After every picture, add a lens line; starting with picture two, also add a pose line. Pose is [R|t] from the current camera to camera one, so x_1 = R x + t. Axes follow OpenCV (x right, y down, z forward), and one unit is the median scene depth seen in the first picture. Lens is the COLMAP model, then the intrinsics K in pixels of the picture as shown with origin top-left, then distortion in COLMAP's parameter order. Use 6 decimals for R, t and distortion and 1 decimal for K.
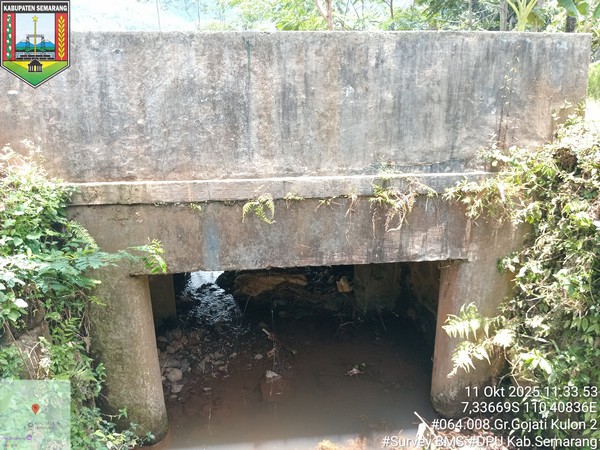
lens RADIAL K [[434.5, 0, 300.5], [0, 434.5, 224.2], [0, 0, 1]] dist [-0.006666, -0.008698]
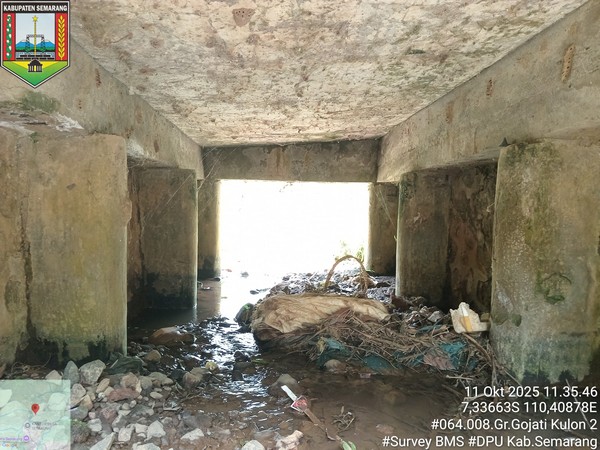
lens RADIAL K [[434.5, 0, 298.8], [0, 434.5, 225.8], [0, 0, 1]] dist [-0.006666, -0.008698]
pose [[0.981524, 0.038364, -0.187454, 0.004308], [-0.077748, 0.975134, -0.207529, 0.154494], [0.174831, 0.218268, 0.960100, 0.487170]]
